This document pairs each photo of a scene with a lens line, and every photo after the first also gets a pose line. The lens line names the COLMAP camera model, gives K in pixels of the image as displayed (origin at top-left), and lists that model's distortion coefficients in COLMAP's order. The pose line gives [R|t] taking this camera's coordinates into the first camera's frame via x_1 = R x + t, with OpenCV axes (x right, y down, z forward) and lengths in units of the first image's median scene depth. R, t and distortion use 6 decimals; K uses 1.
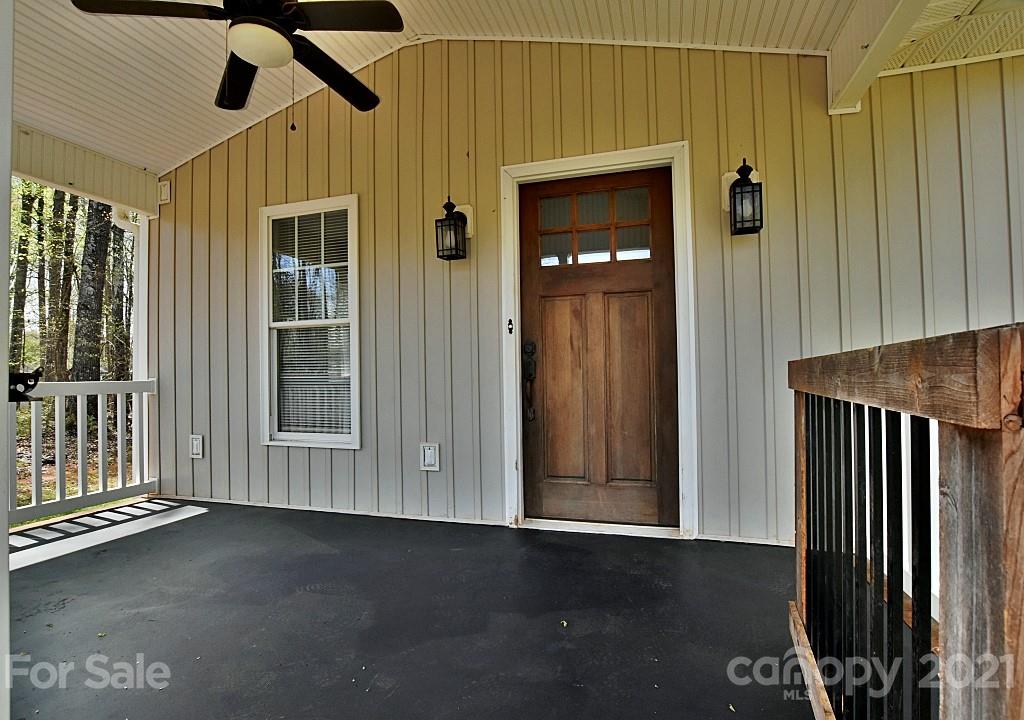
lens RADIAL K [[488.4, 0, 516.5], [0, 488.4, 364.7], [0, 0, 1]] dist [-0.033032, 0.004451]
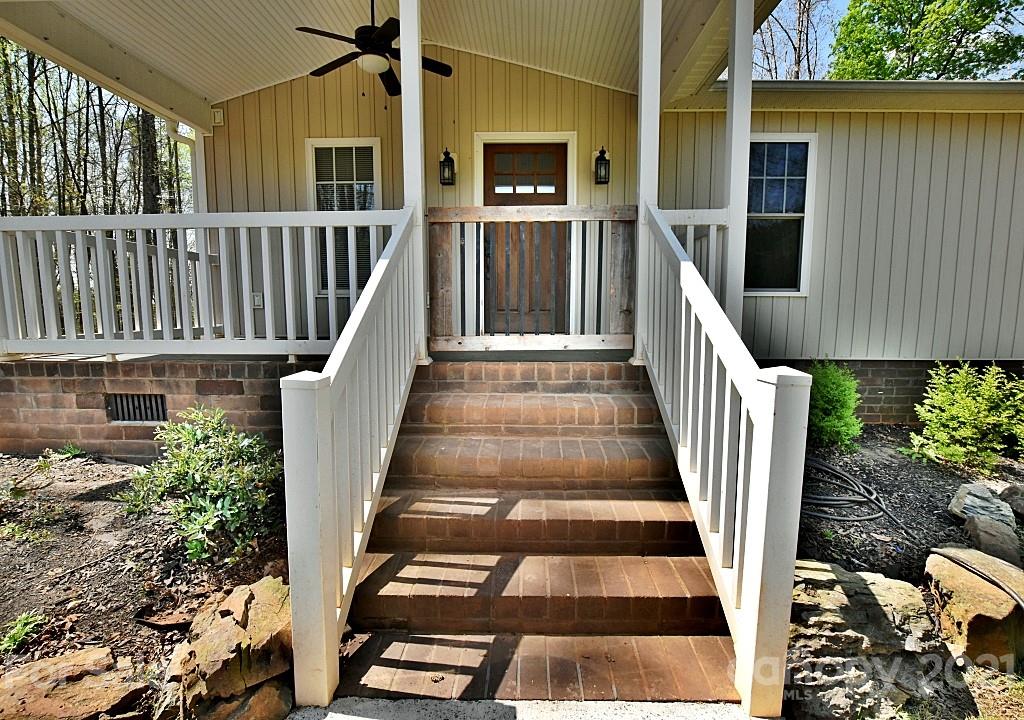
lens RADIAL K [[488.4, 0, 510.2], [0, 488.4, 359.9], [0, 0, 1]] dist [-0.033032, 0.004451]
pose [[0.963185, -0.014838, 0.268428, -0.391126], [-0.018534, 0.992435, 0.121363, 0.191710], [-0.268199, -0.121870, 0.955624, -0.805545]]
